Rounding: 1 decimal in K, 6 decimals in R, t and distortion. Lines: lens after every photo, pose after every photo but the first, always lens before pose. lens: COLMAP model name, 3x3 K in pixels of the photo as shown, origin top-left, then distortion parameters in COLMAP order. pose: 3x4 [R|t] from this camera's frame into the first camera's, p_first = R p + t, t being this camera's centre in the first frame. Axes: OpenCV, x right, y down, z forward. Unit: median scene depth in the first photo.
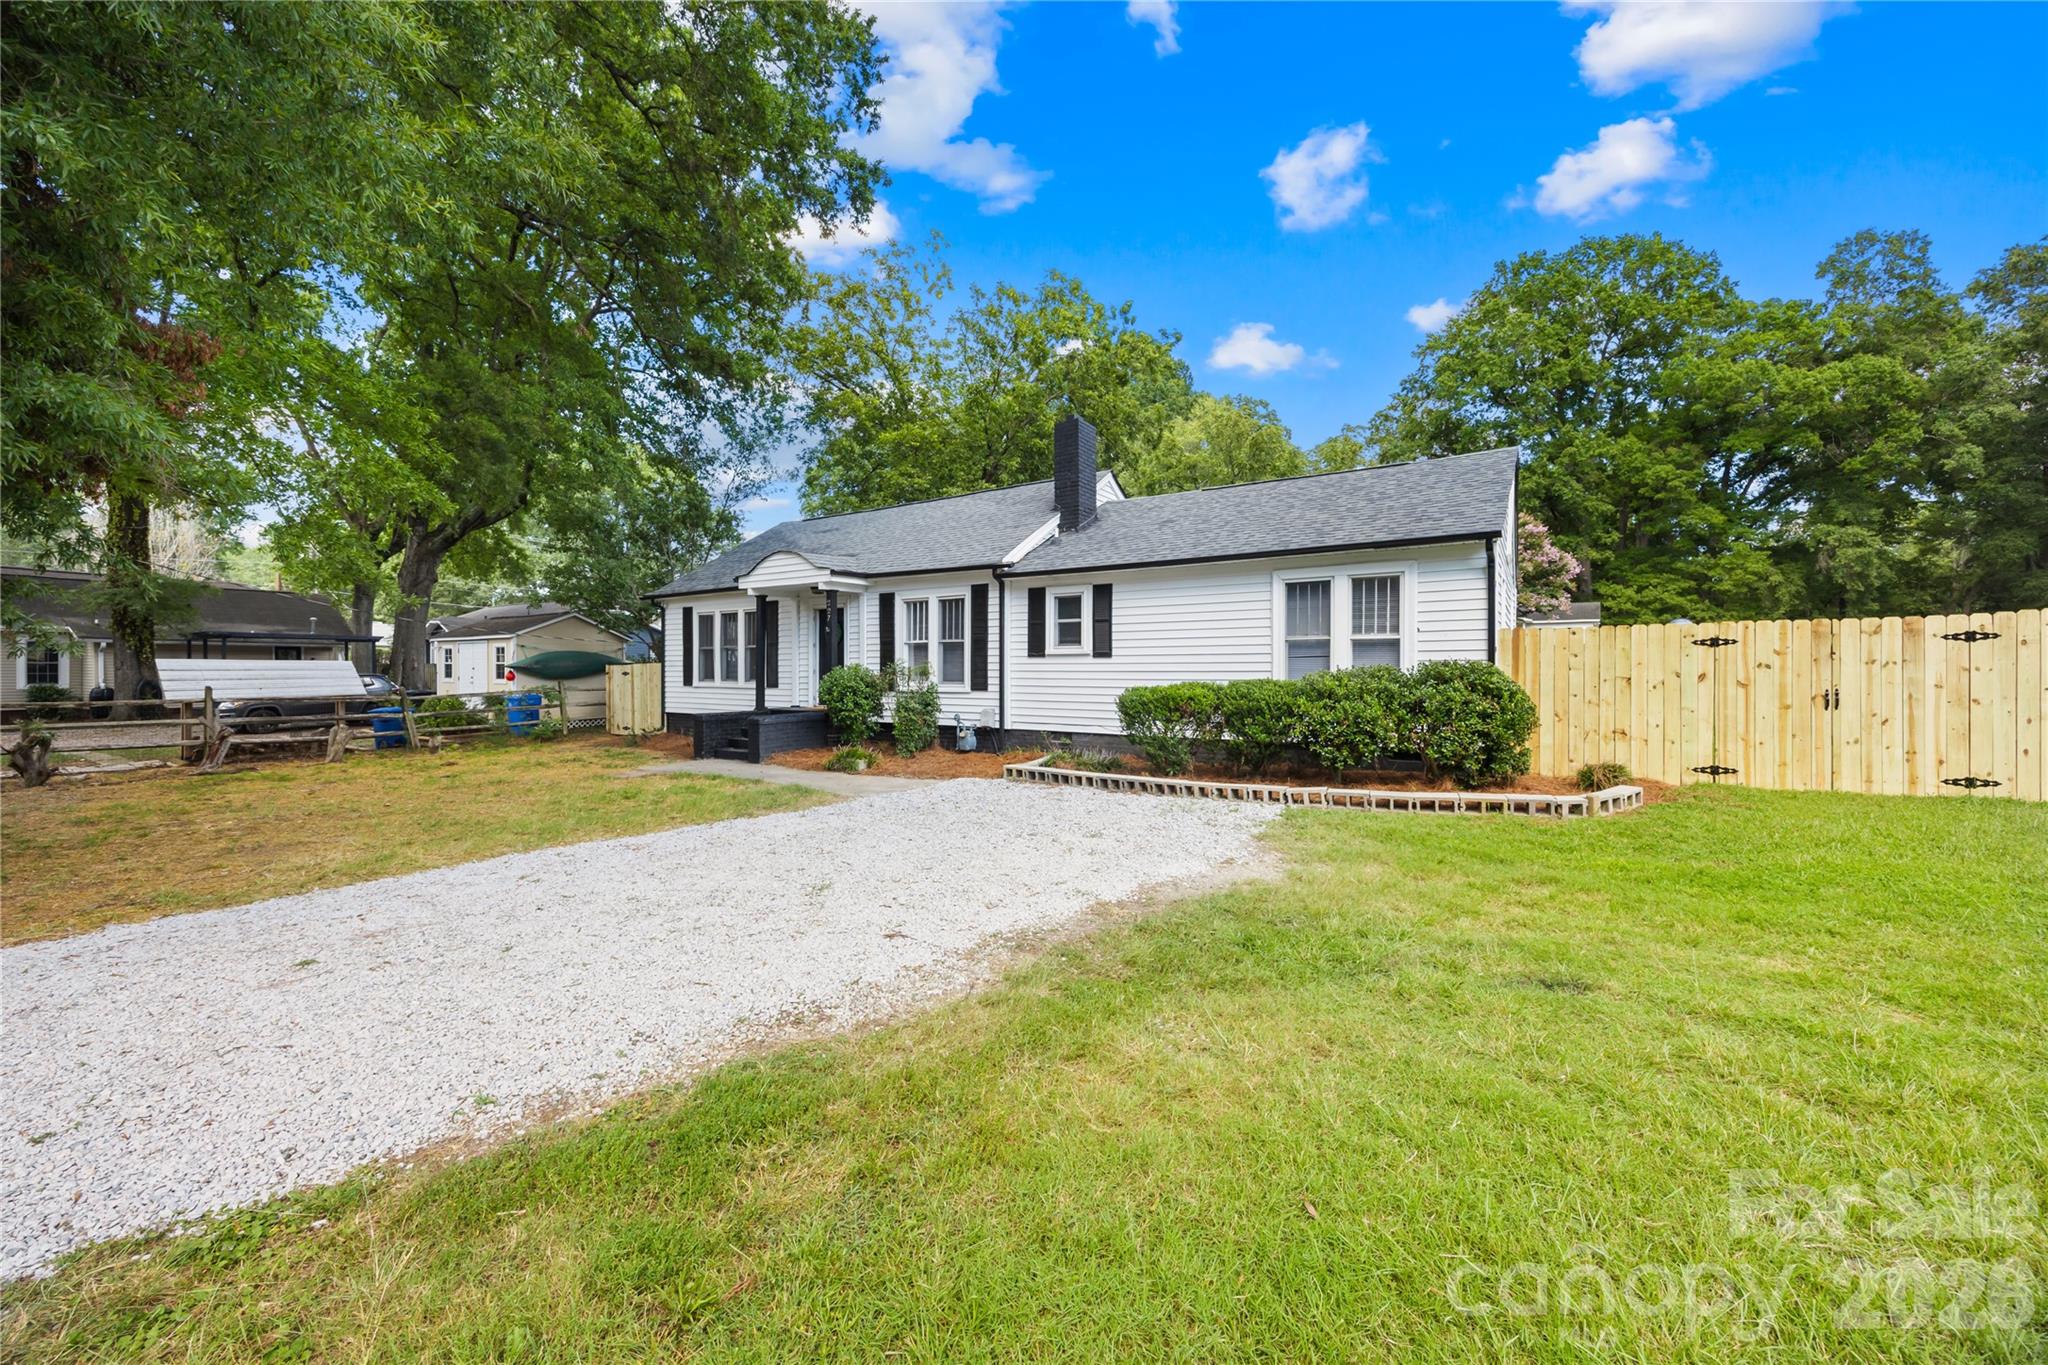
lens RADIAL K [[789.9, 0, 1024.0], [0, 789.9, 682.5], [0, 0, 1]] dist [0.000389, -0.000100]
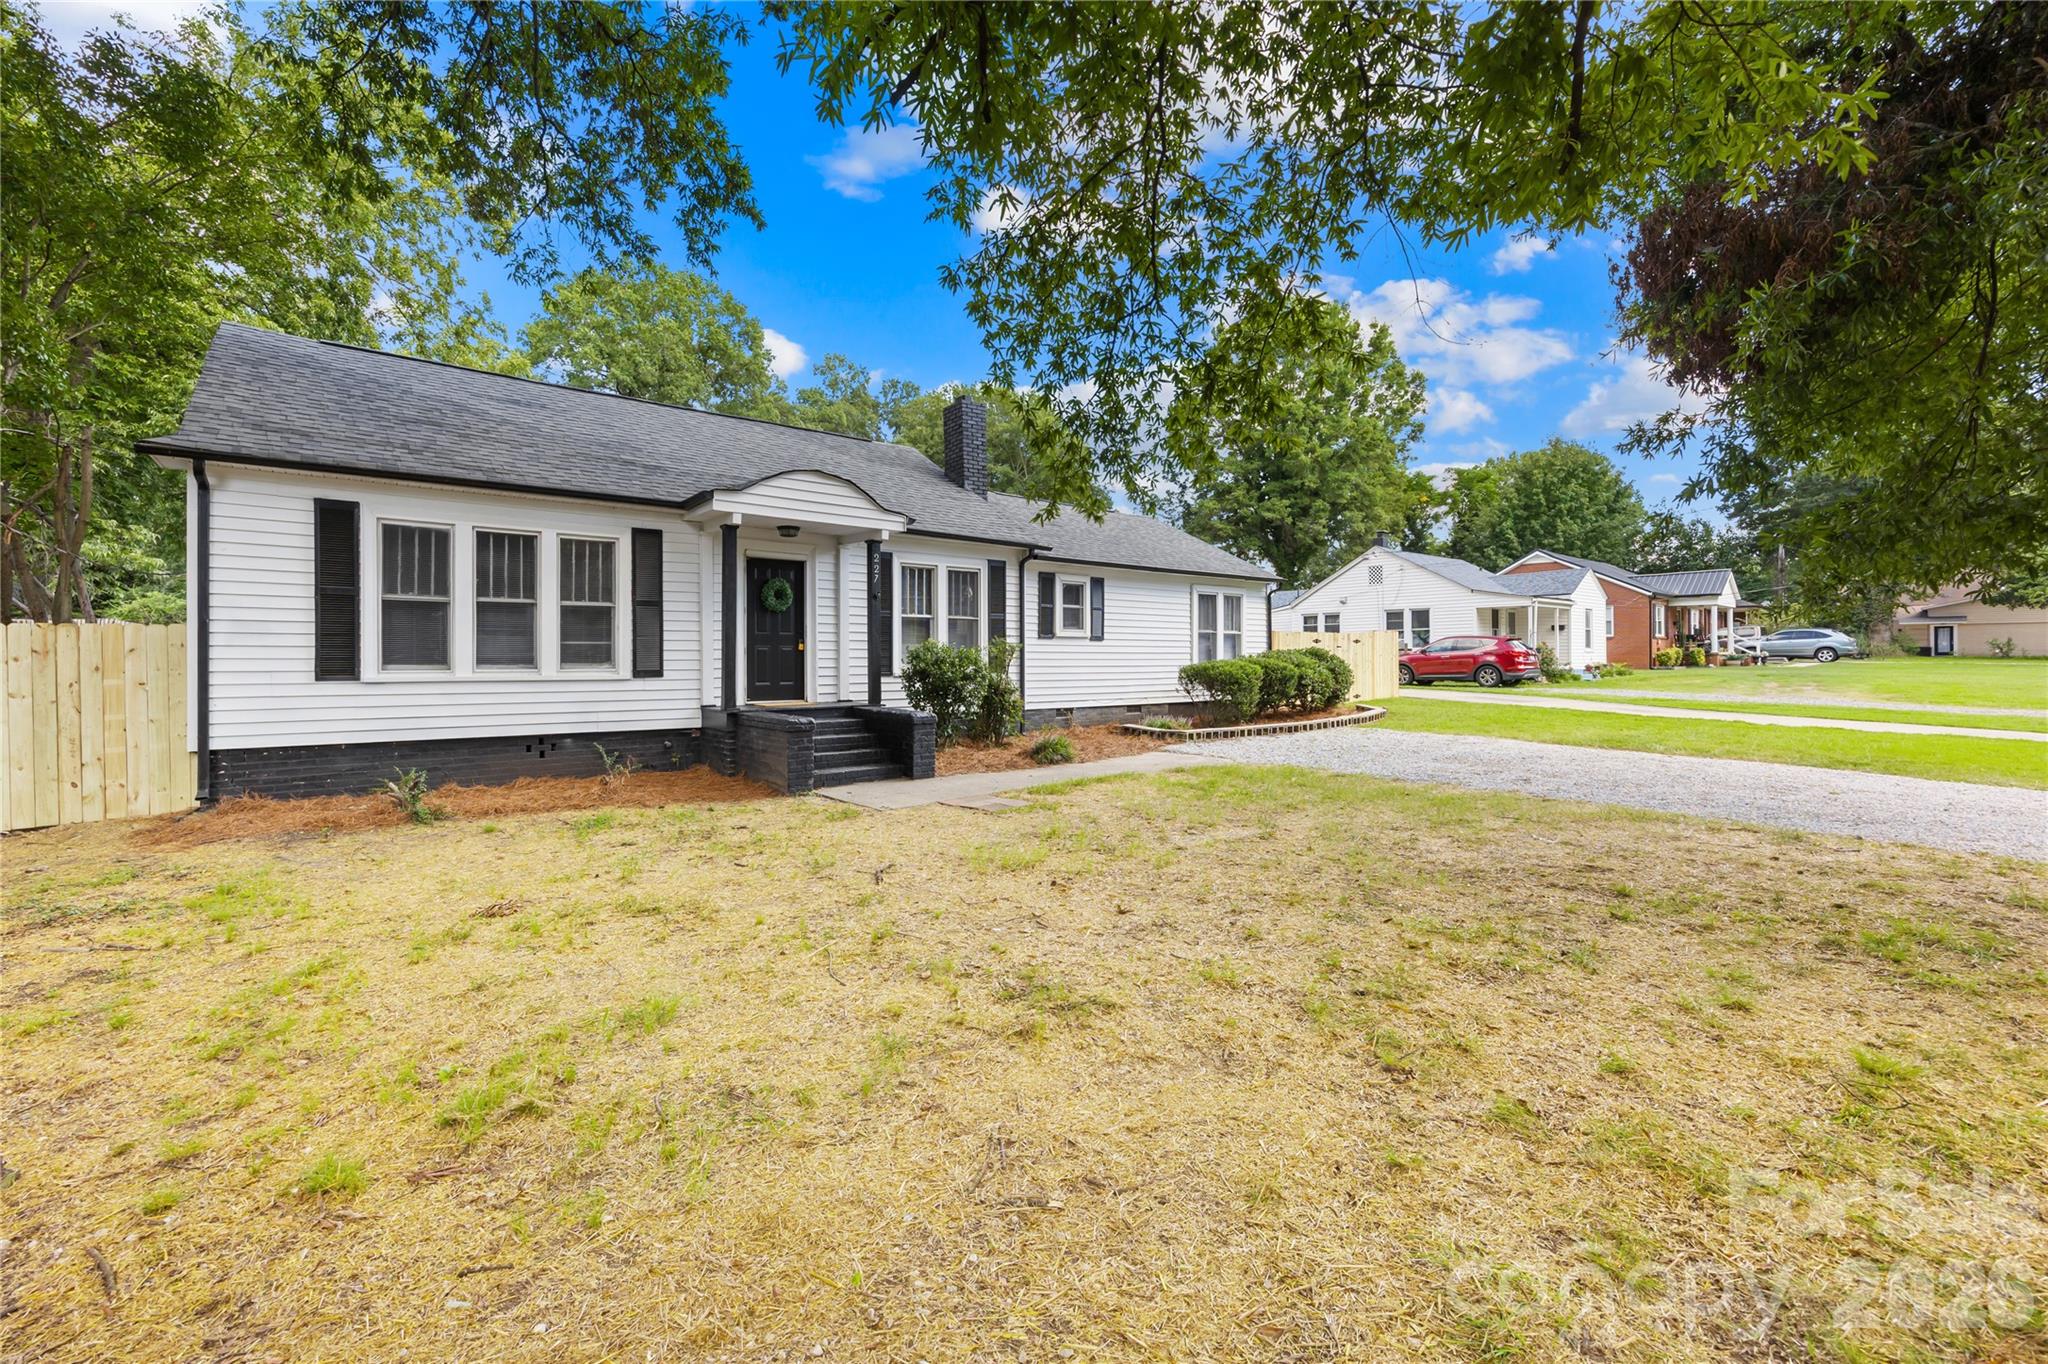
lens RADIAL K [[791.1, 0, 1016.0], [0, 791.1, 670.7], [0, 0, 1]] dist [0.009750, -0.000028]
pose [[0.368623, -0.023264, 0.929288, -0.909026], [-0.002170, 0.999663, 0.025886, -0.016027], [-0.929577, -0.011559, 0.368448, 0.609767]]
